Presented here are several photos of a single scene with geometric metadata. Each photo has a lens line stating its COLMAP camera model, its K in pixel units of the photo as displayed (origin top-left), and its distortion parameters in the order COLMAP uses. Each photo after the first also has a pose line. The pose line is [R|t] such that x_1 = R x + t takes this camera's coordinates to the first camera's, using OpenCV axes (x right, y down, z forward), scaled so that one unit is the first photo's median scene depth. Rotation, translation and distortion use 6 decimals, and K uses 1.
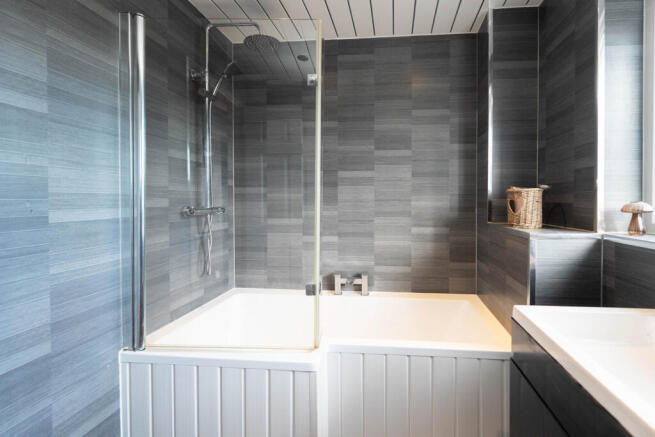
lens RADIAL K [[281.3, 0, 318.4], [0, 281.3, 191.4], [0, 0, 1]] dist [-0.000314, -0.000211]
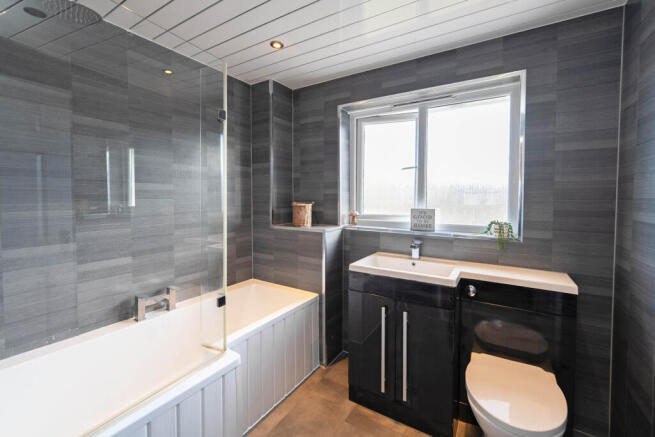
lens RADIAL K [[281.3, 0, 318.4], [0, 281.3, 191.4], [0, 0, 1]] dist [-0.000314, -0.000211]
pose [[0.473874, 0.008576, 0.880551, -0.473332], [-0.008548, 0.999950, -0.005139, -0.049767], [-0.880551, -0.005092, 0.473924, 0.071396]]
